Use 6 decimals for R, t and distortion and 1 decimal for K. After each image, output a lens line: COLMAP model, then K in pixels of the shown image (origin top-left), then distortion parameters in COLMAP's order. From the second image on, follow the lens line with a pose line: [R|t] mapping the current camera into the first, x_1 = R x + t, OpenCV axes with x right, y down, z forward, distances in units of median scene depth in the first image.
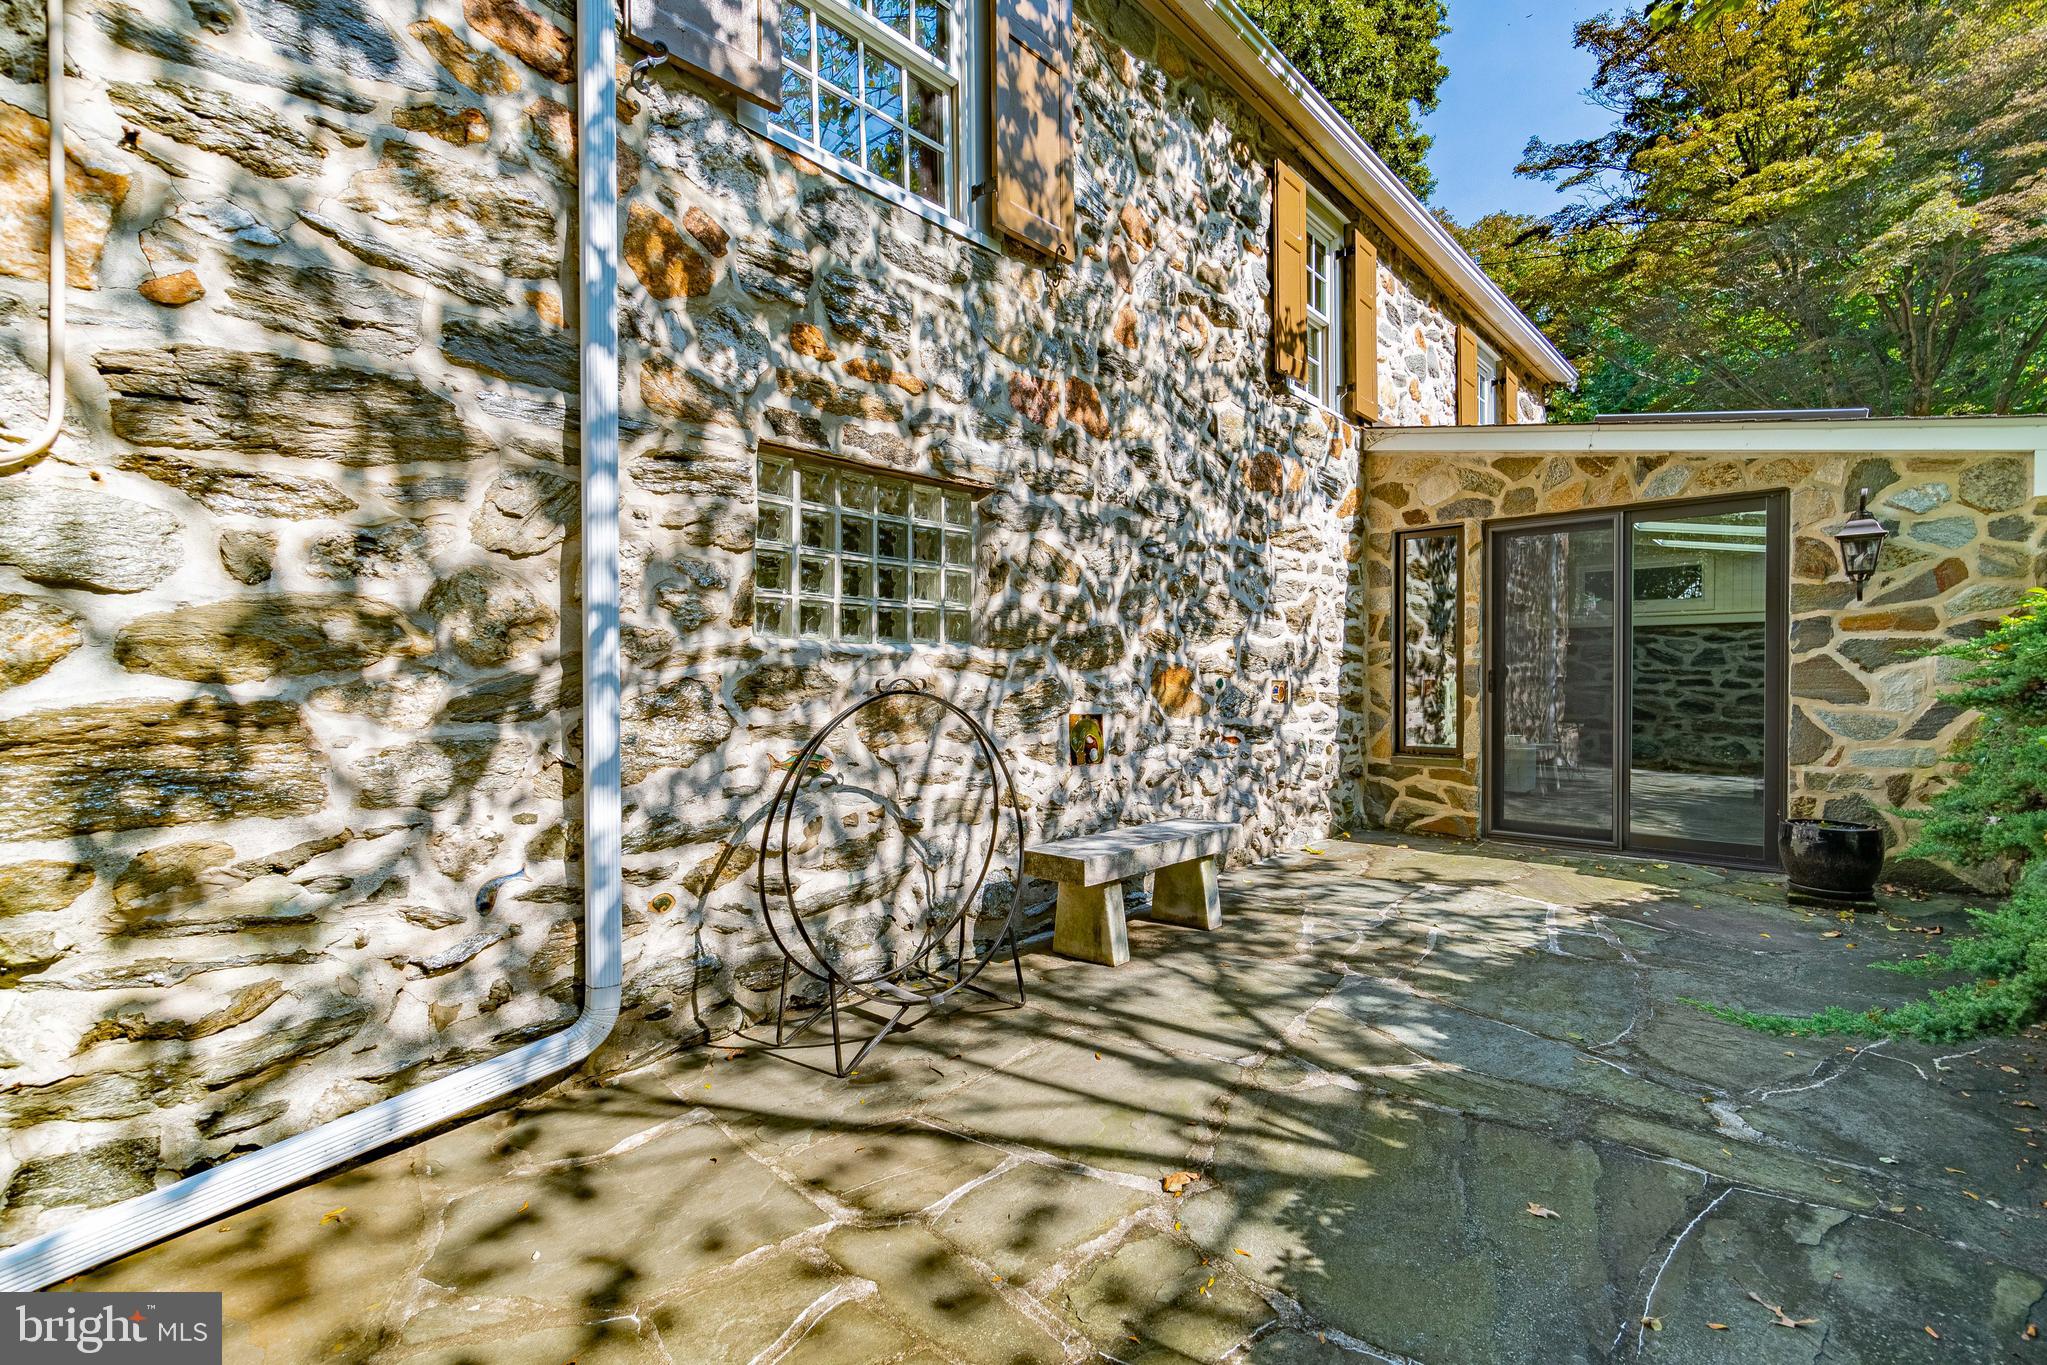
lens RADIAL K [[898.1, 0, 1019.8], [0, 898.1, 690.1], [0, 0, 1]] dist [-0.002324, 0.000238]
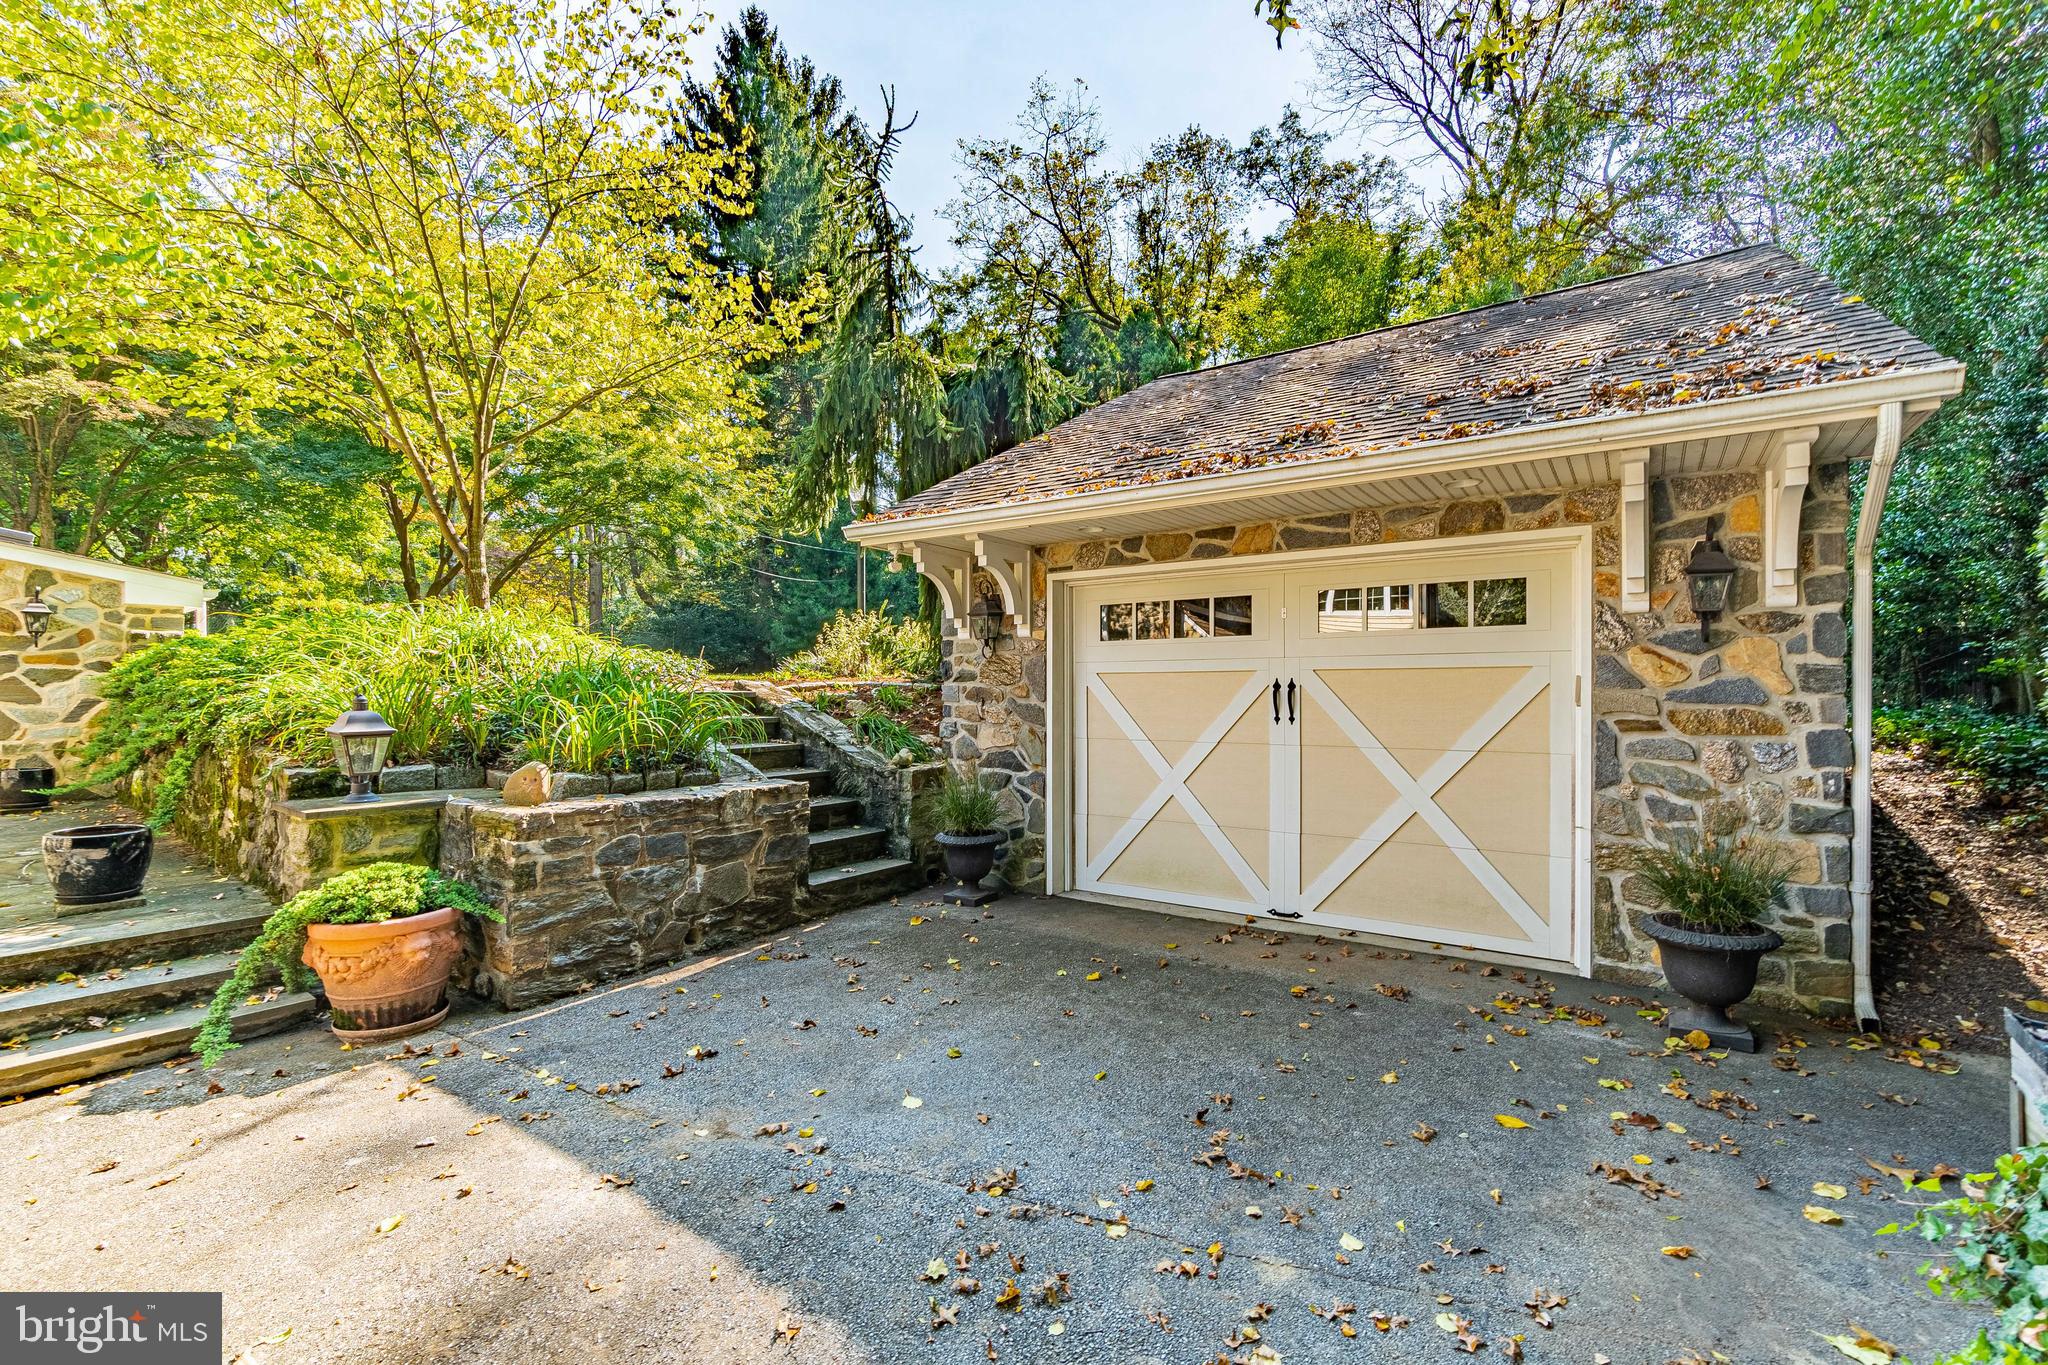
lens RADIAL K [[898.5, 0, 1020.3], [0, 898.5, 690.1], [0, 0, 1]] dist [-0.002324, 0.000238]
pose [[-0.061007, -0.000559, 0.998137, -1.010508], [0.017862, 0.999839, 0.001651, 0.019781], [-0.997978, 0.017929, -0.060987, -0.889987]]
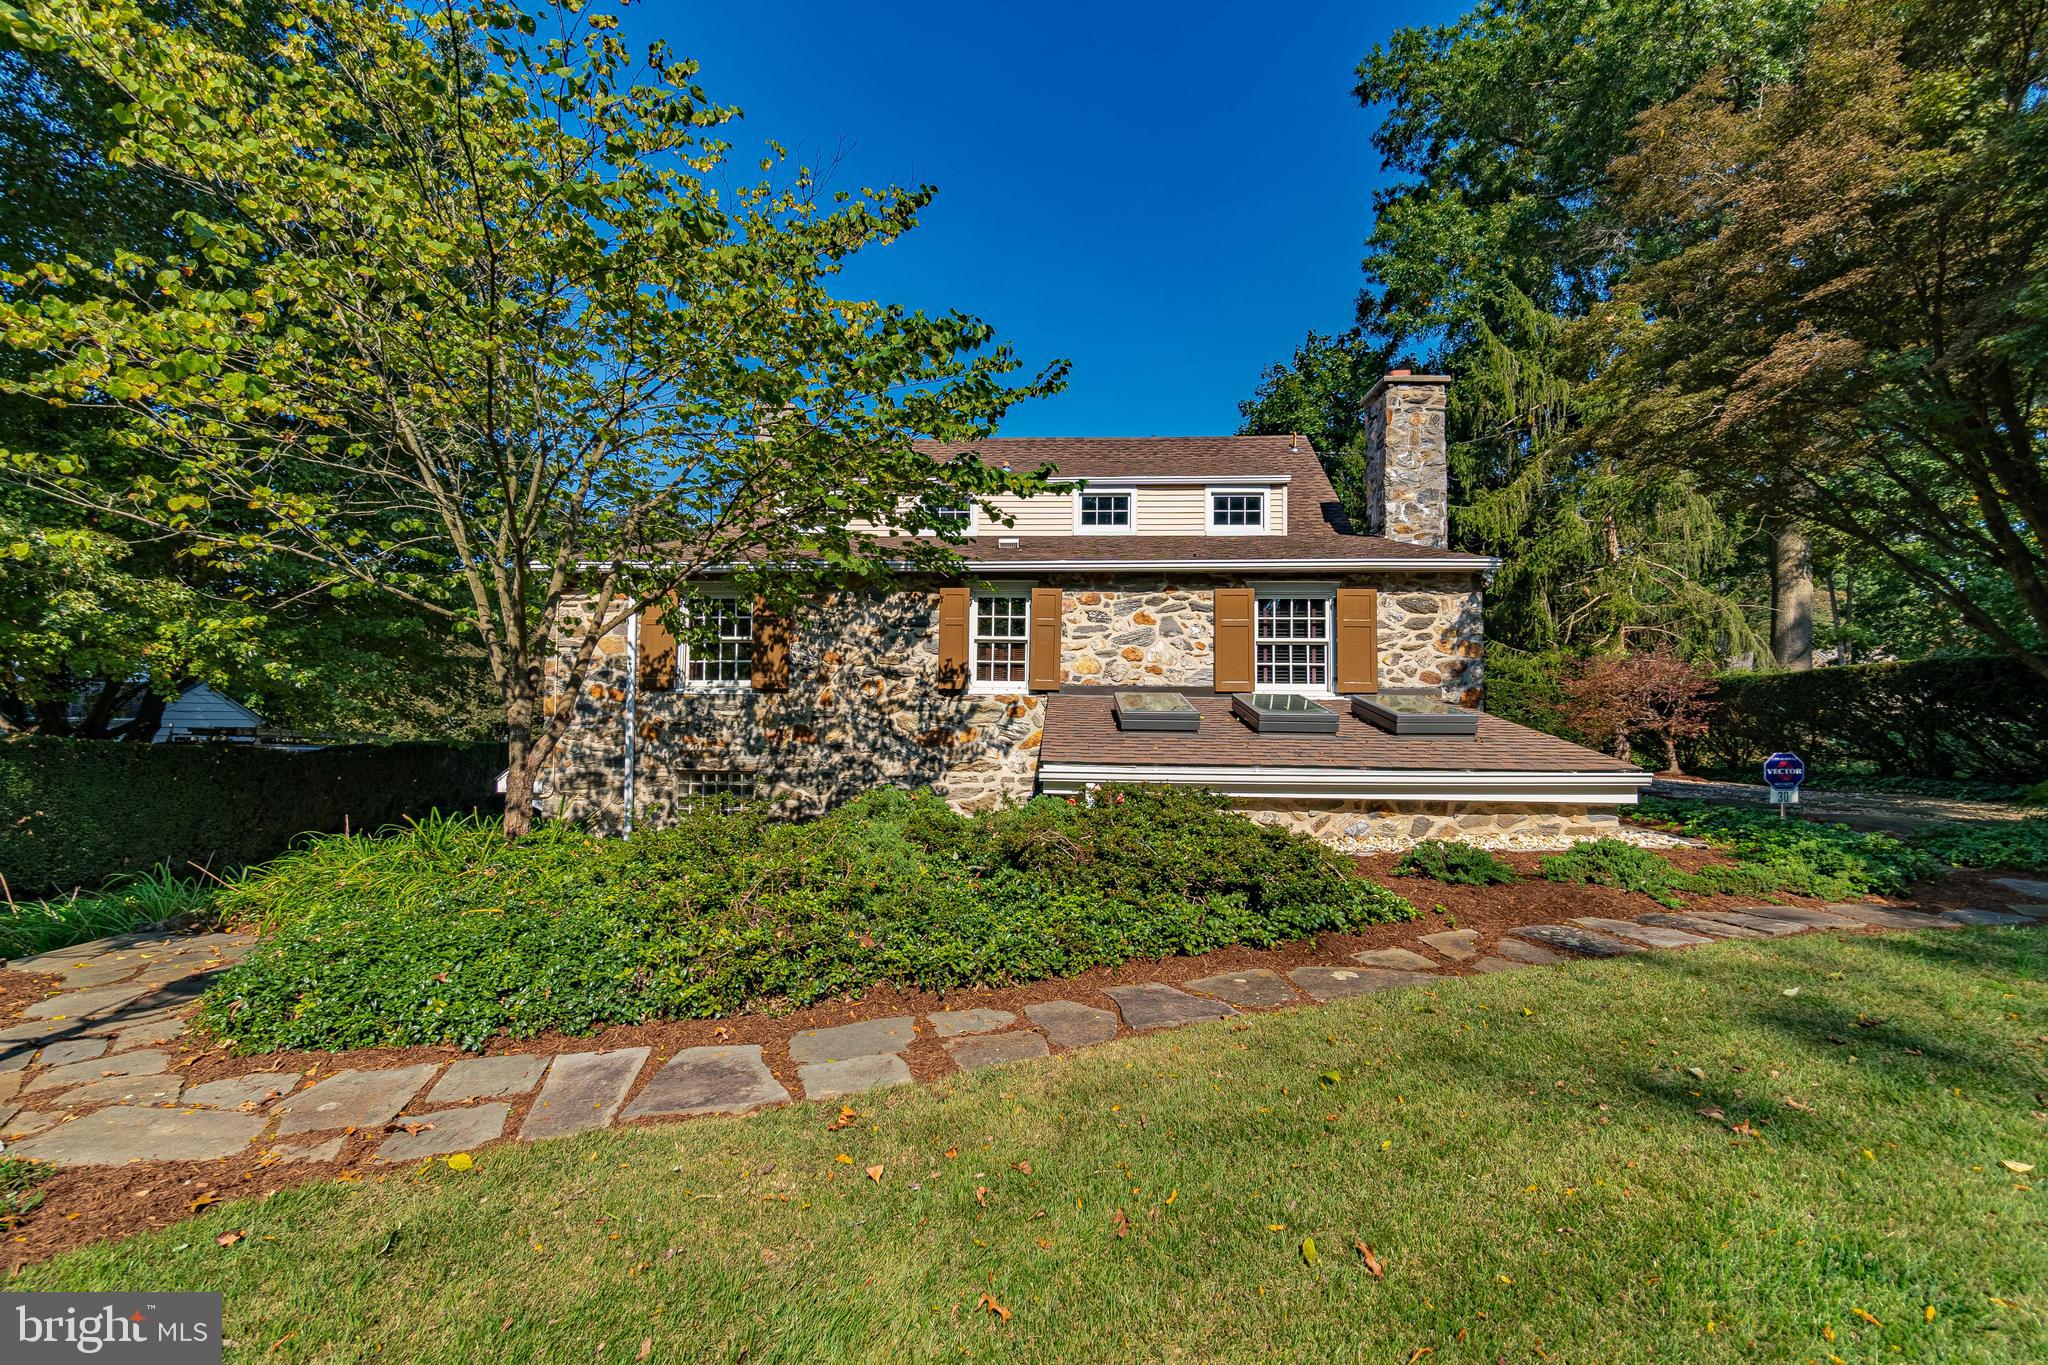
lens RADIAL K [[905.3, 0, 1014.0], [0, 905.3, 690.3], [0, 0, 1]] dist [-0.001294, 0.000151]
pose [[0.639309, -0.019050, -0.768714, 2.349776], [-0.024424, 0.998686, -0.045062, -0.310286], [0.768562, 0.047583, 0.638004, -0.242374]]
